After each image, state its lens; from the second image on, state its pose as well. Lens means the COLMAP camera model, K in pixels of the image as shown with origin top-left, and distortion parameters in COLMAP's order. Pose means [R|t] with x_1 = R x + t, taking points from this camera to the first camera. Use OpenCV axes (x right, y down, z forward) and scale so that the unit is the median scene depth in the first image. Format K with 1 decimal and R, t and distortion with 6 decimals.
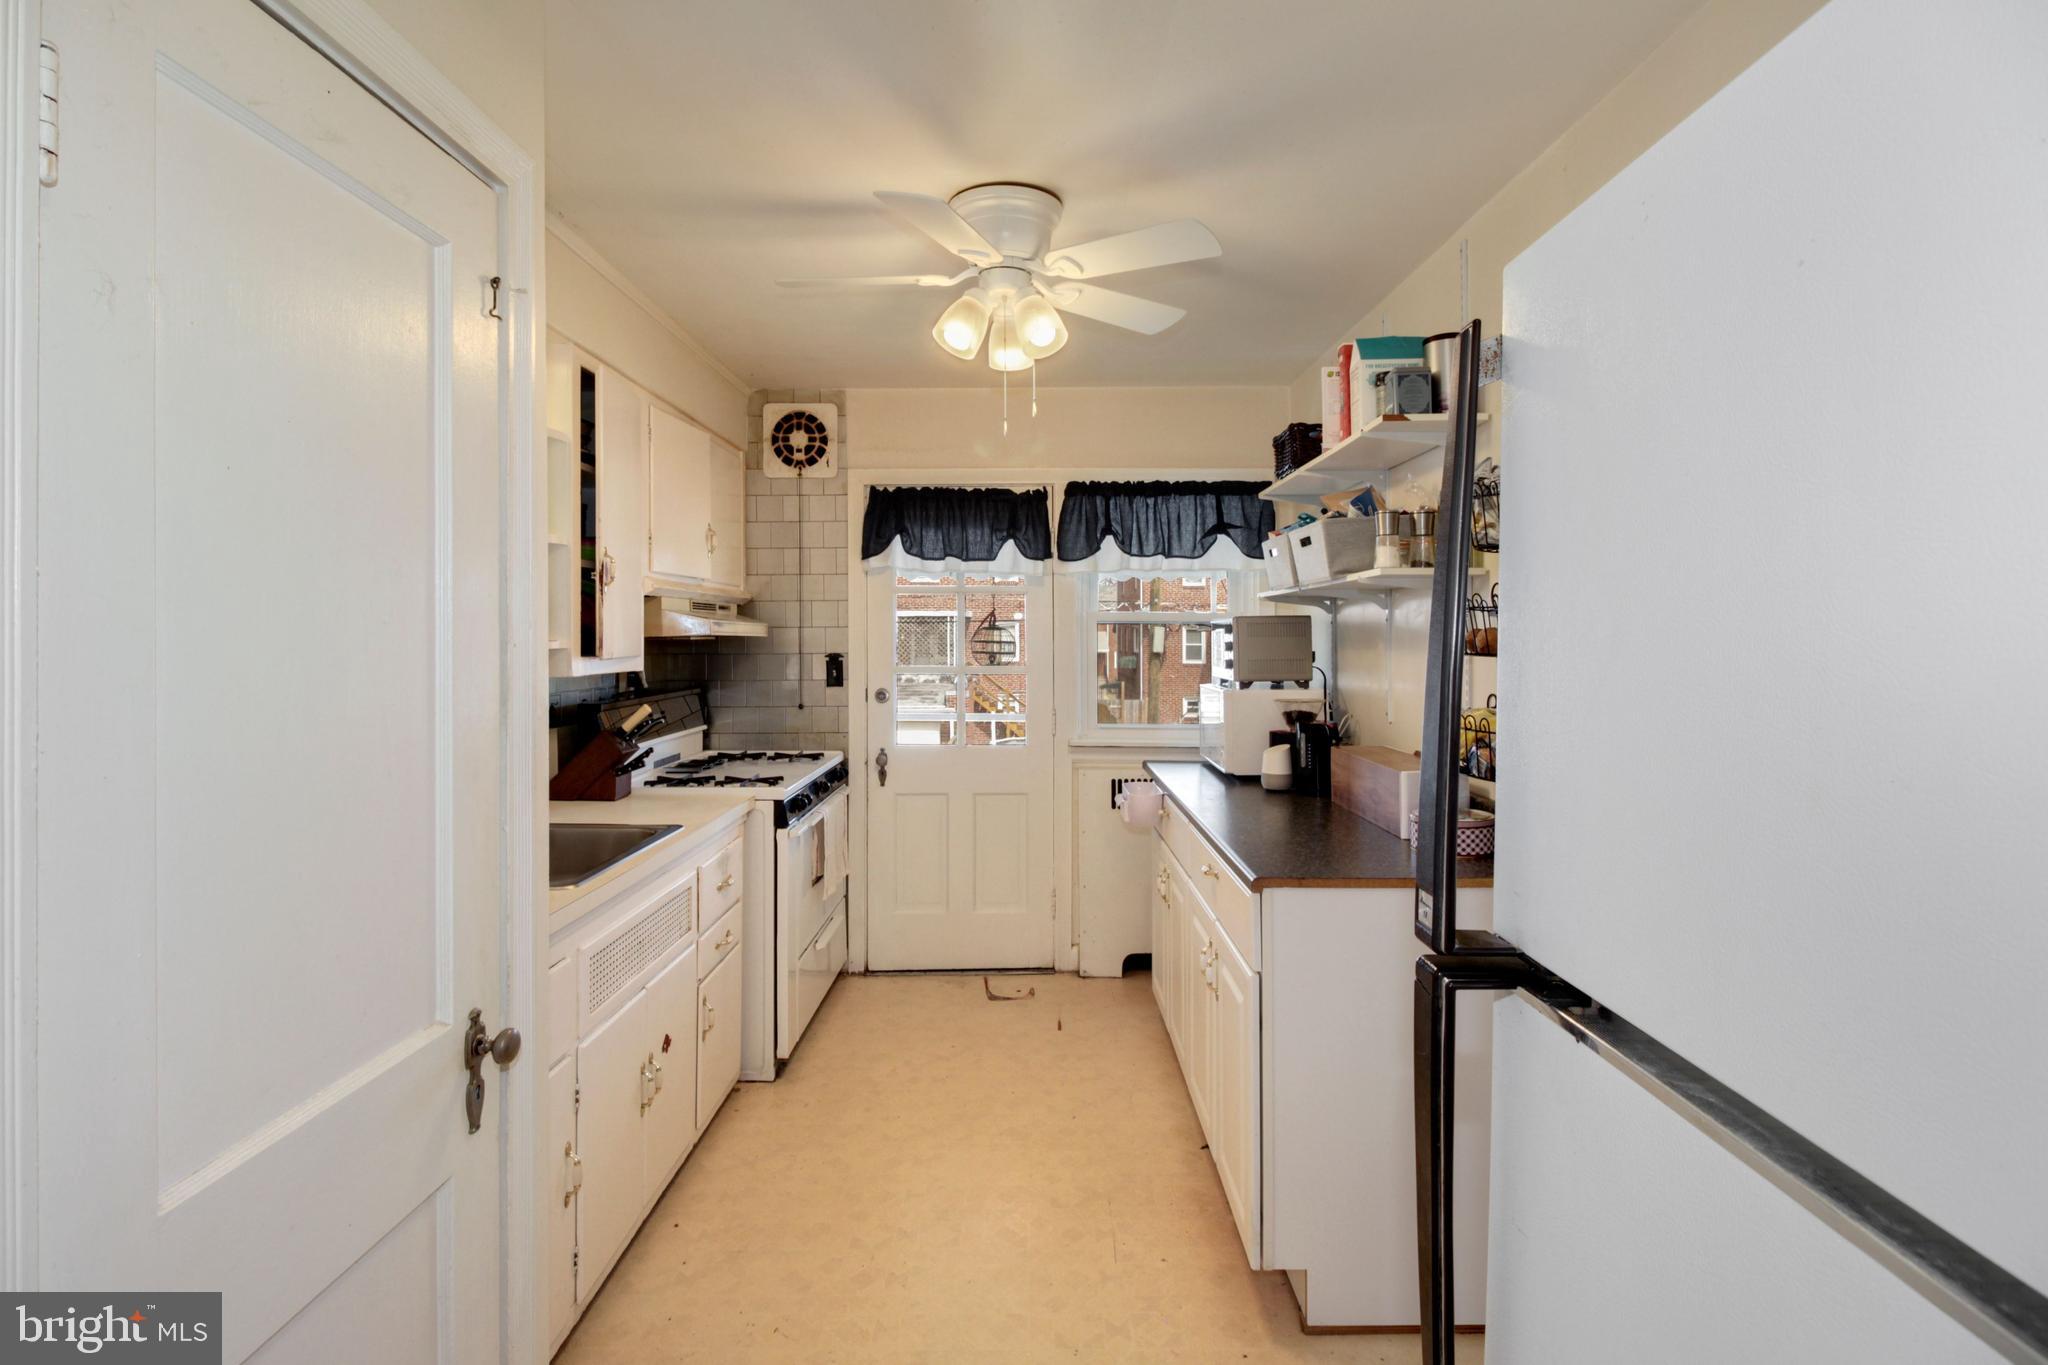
lens RADIAL K [[965.8, 0, 1026.2], [0, 965.8, 643.0], [0, 0, 1]] dist [-0.001747, -0.000800]
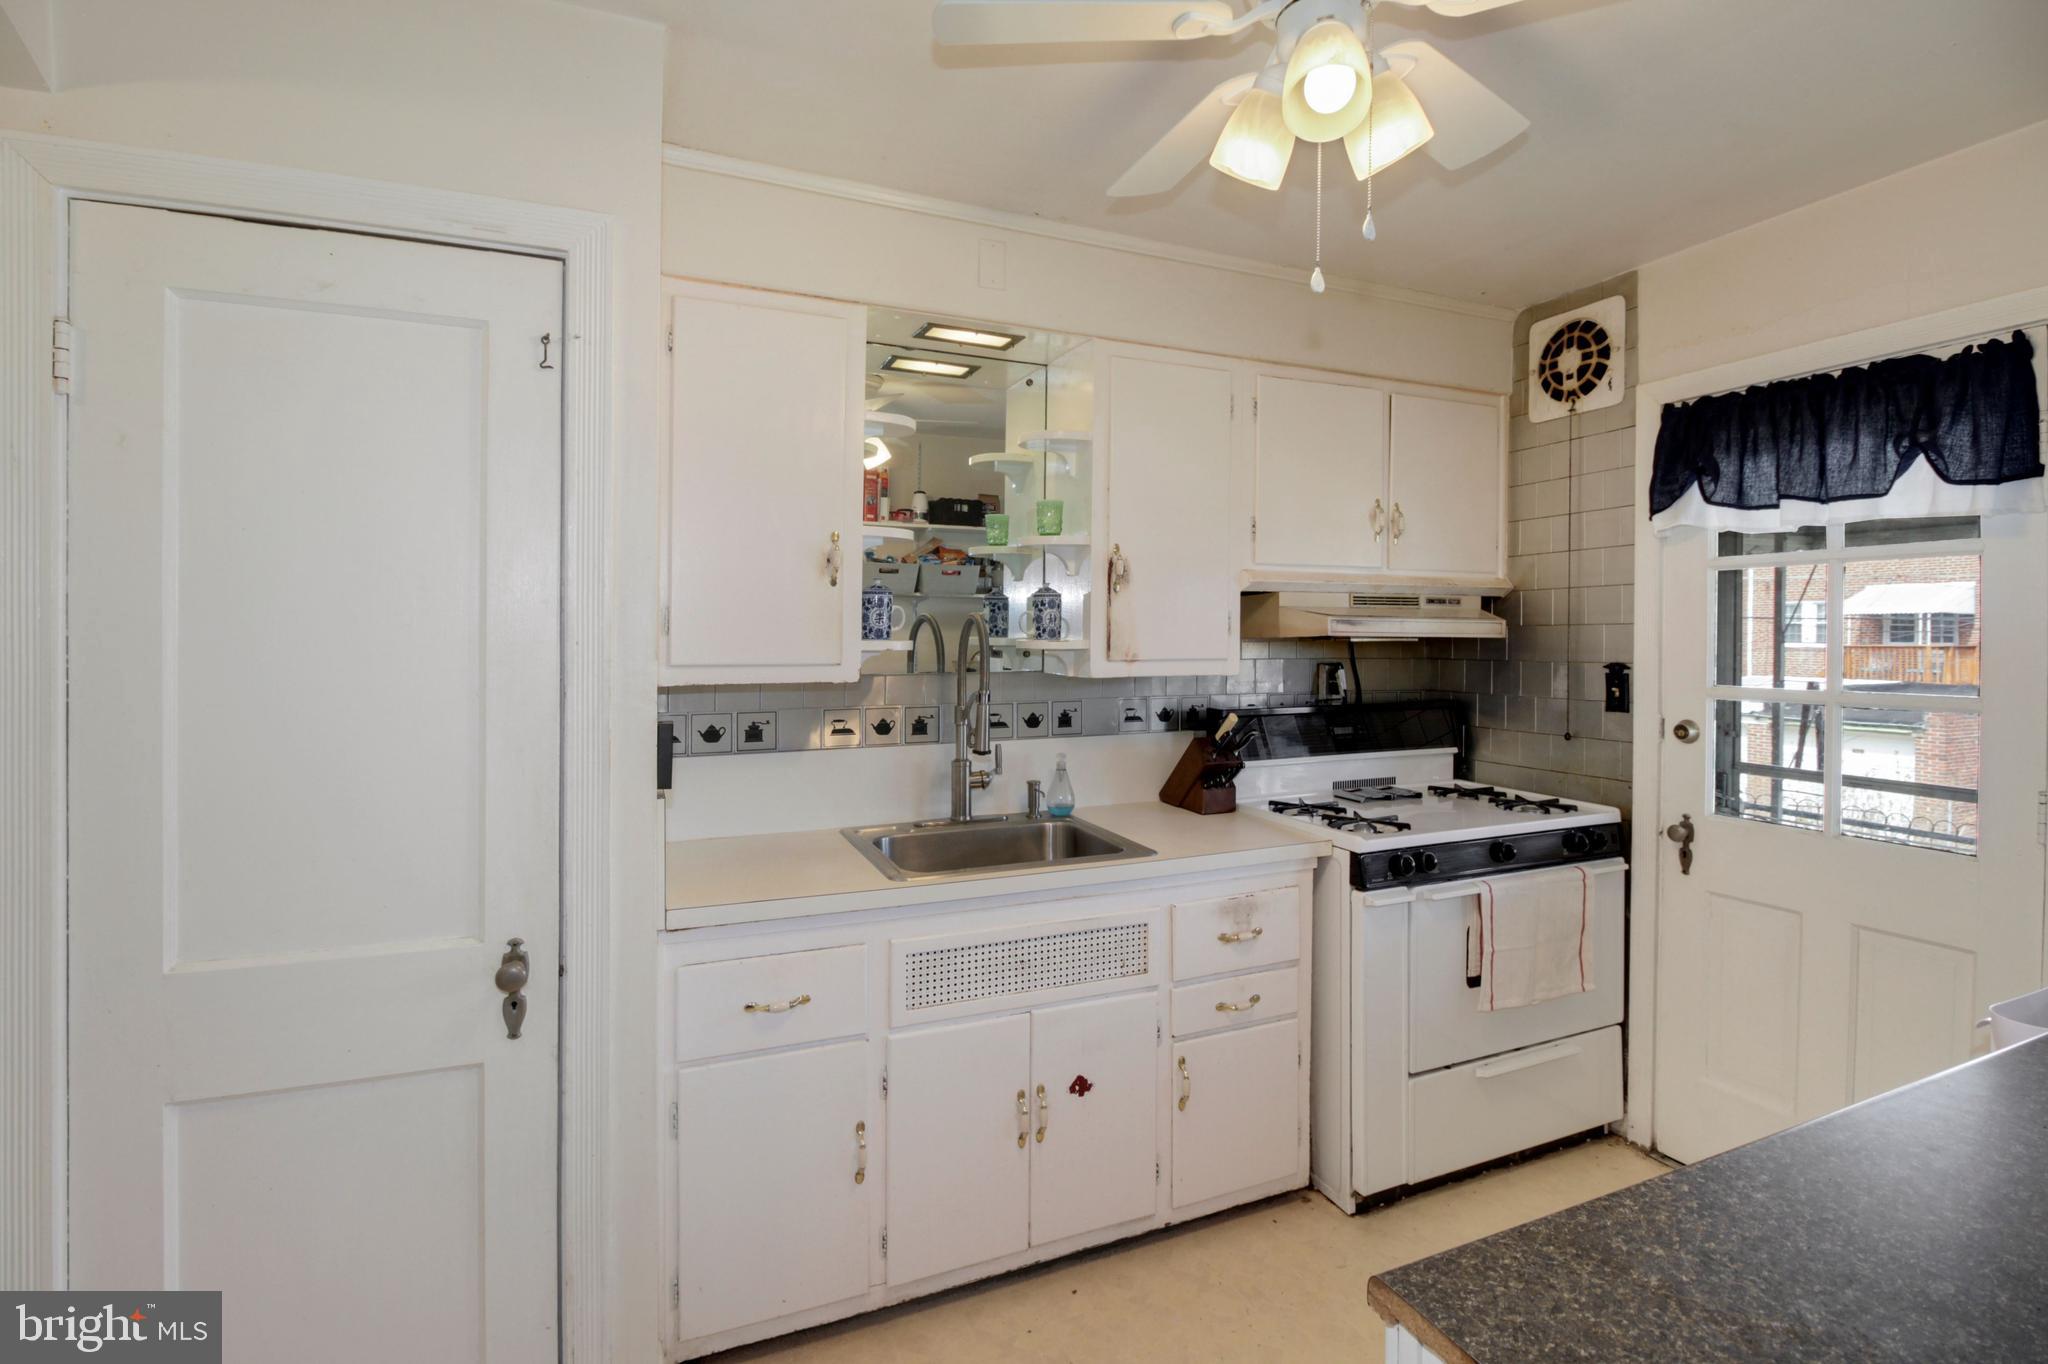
lens RADIAL K [[965.8, 0, 1026.2], [0, 965.8, 642.5], [0, 0, 1]] dist [-0.001747, -0.000800]
pose [[0.407278, 0.010424, -0.913245, 0.264265], [-0.010443, 0.999923, 0.006756, -0.003772], [0.913245, 0.006785, 0.407355, 0.358565]]
